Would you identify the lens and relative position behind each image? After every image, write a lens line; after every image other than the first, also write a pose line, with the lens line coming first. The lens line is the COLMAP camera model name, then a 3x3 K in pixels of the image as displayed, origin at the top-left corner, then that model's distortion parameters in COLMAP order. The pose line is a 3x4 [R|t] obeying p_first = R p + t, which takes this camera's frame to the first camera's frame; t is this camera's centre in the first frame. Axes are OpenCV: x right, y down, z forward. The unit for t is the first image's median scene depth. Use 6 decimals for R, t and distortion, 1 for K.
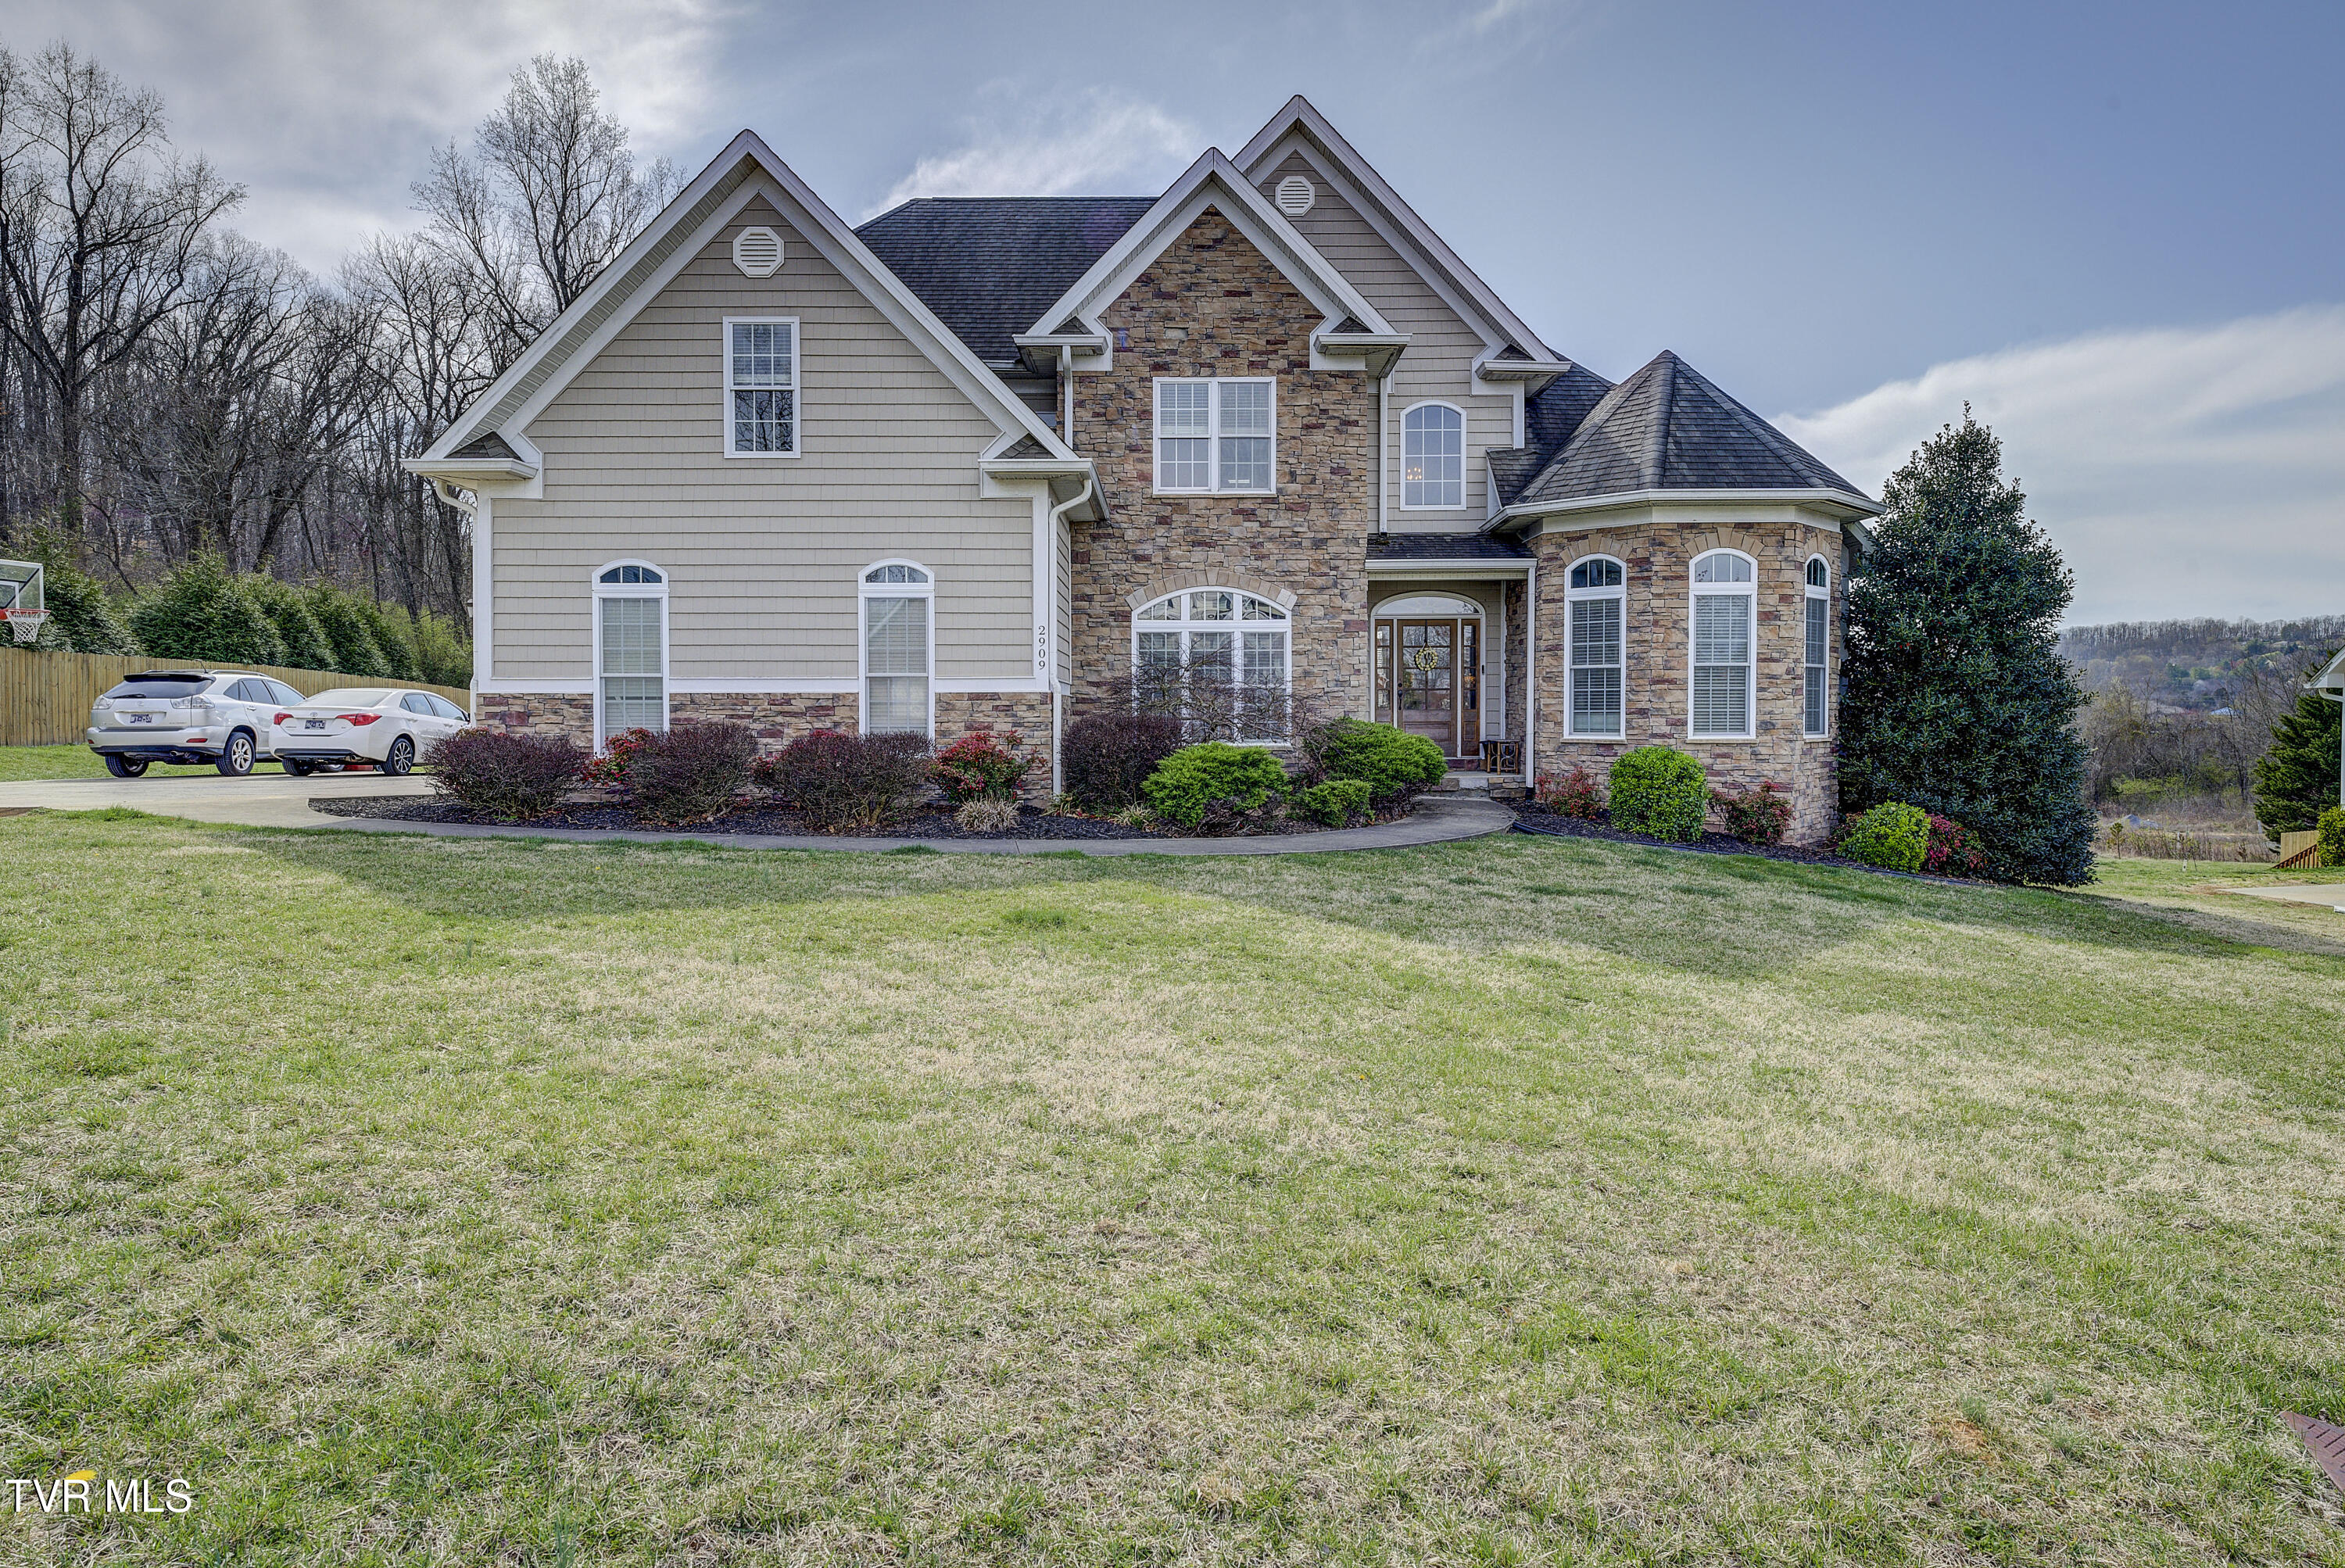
lens RADIAL K [[1334.0, 0, 1169.3], [0, 1334.0, 785.9], [0, 0, 1]] dist [-0.014105, -0.000442]
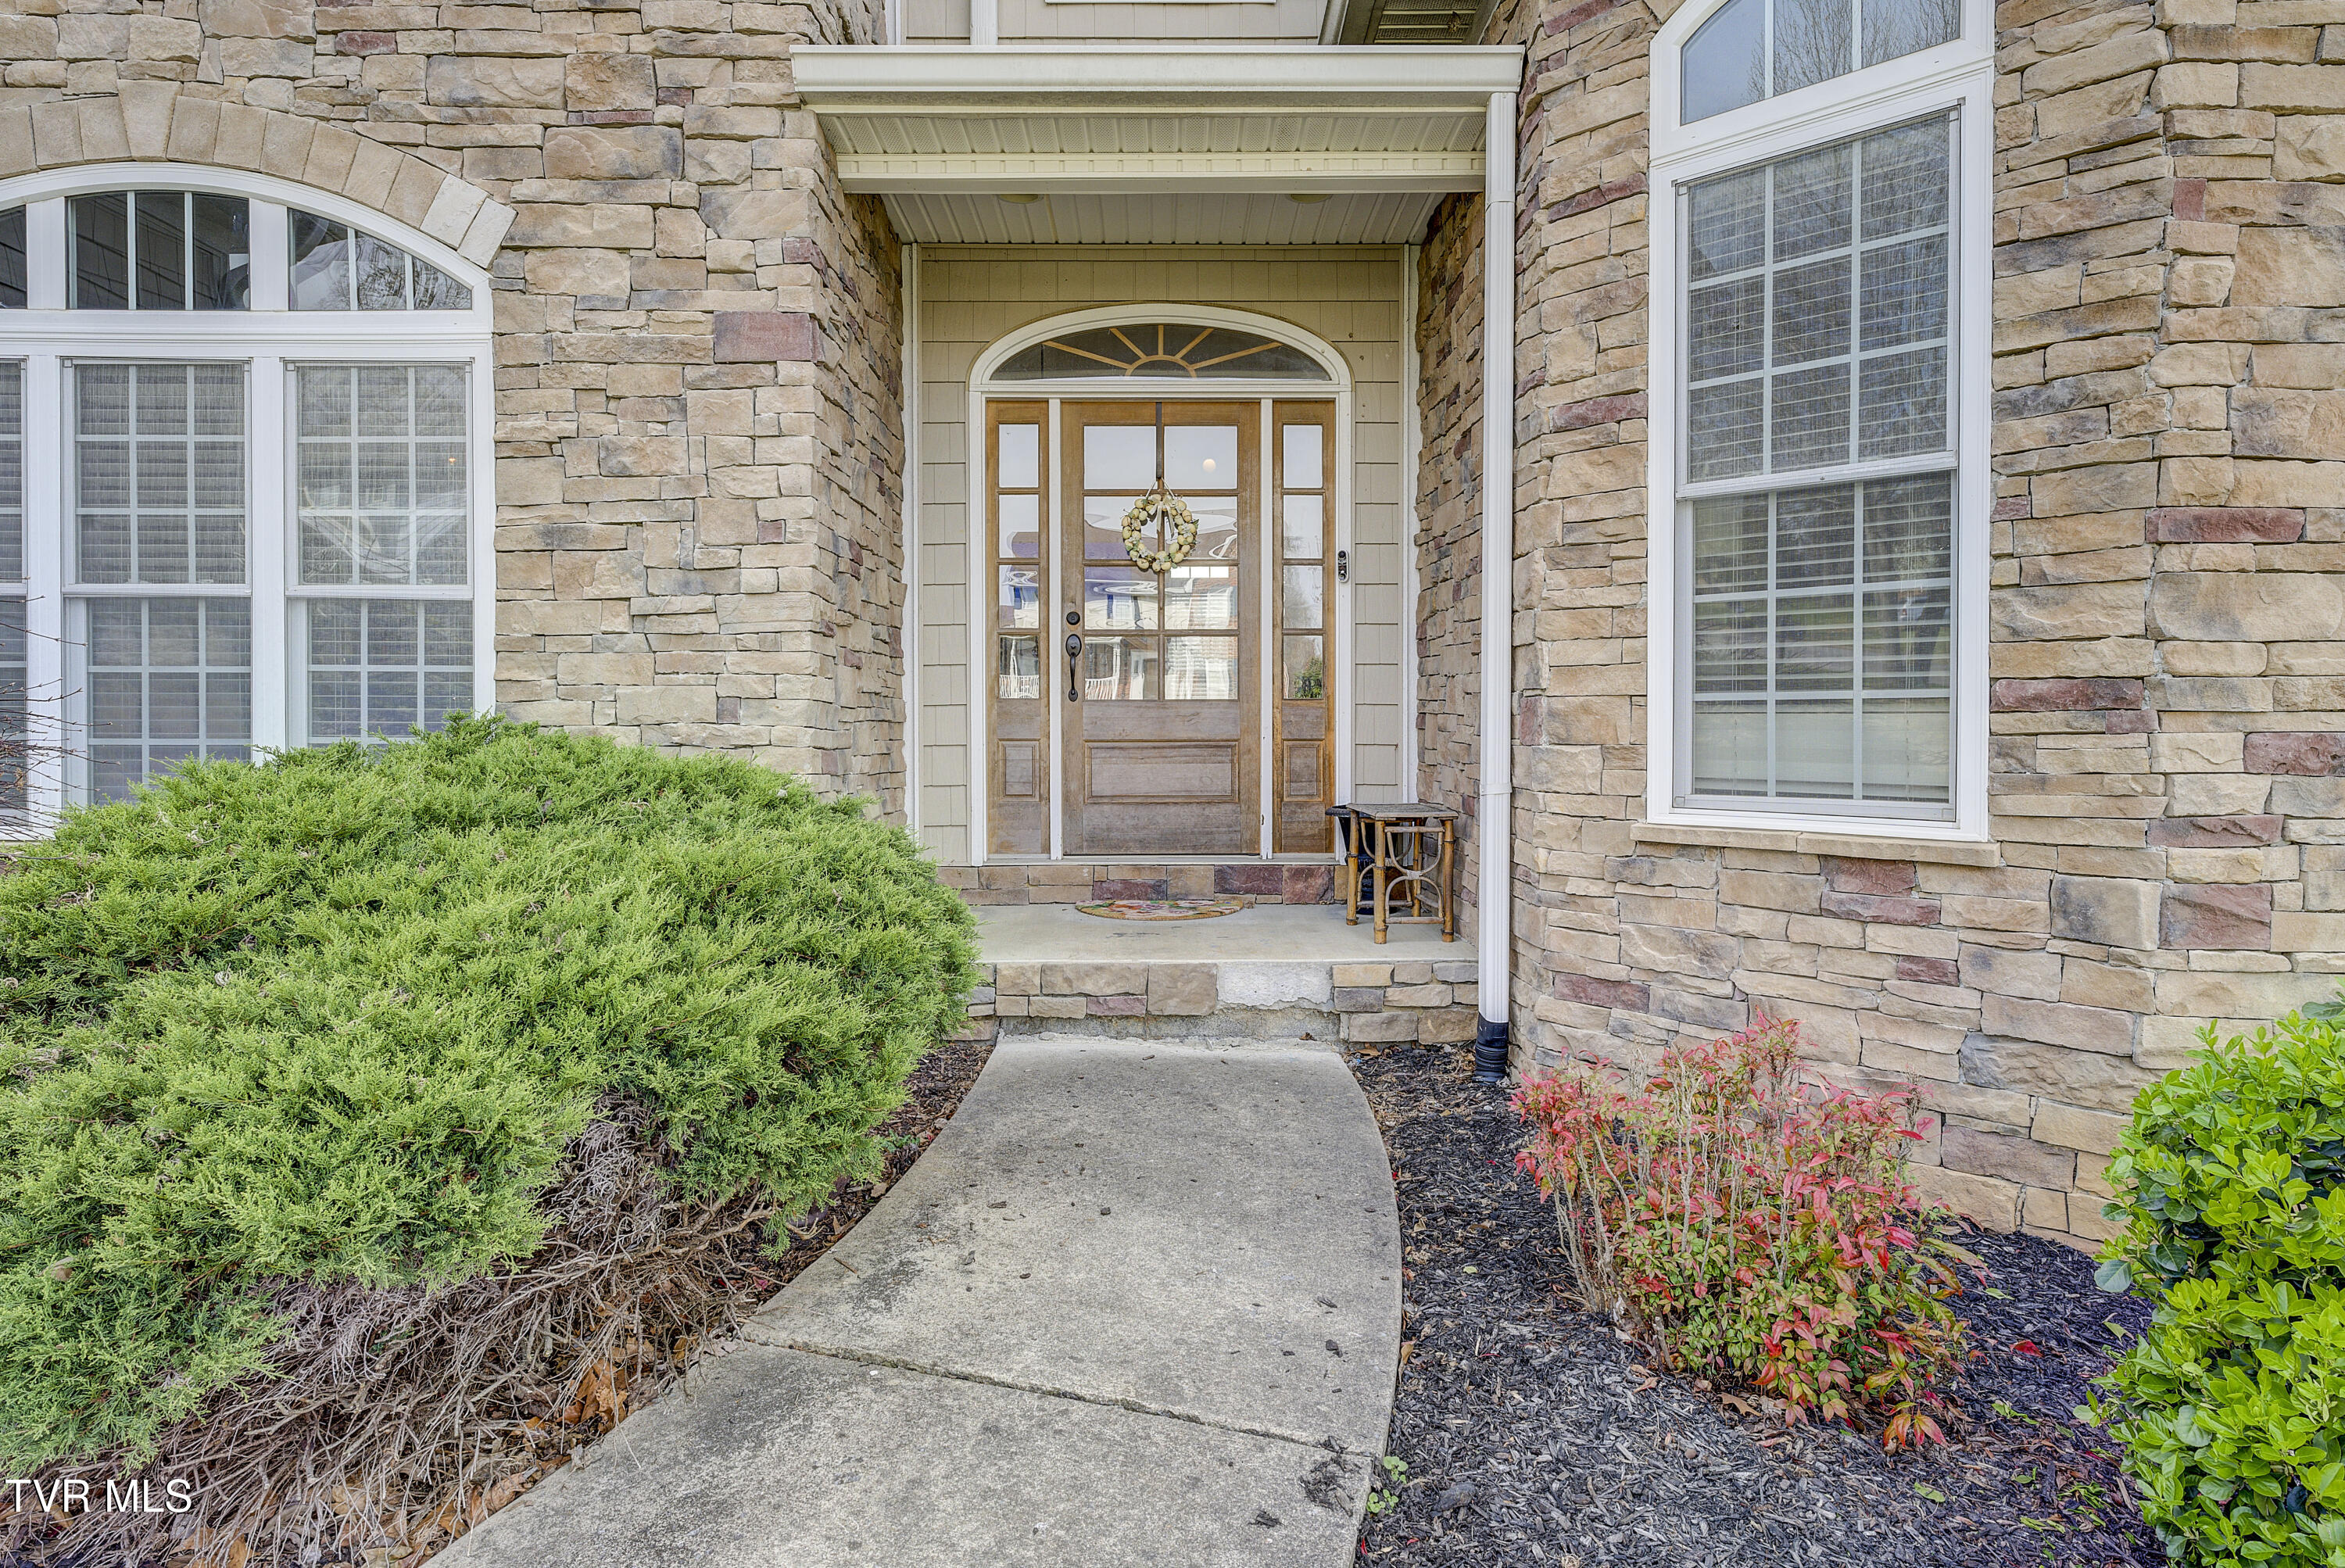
lens RADIAL K [[1334.0, 0, 1174.7], [0, 1334.0, 776.4], [0, 0, 1]] dist [-0.014105, -0.000442]
pose [[0.999840, 0.004549, 0.017279, 0.209839], [-0.004264, 0.999855, -0.016499, -0.038146], [-0.017352, 0.016423, 0.999715, 0.764799]]
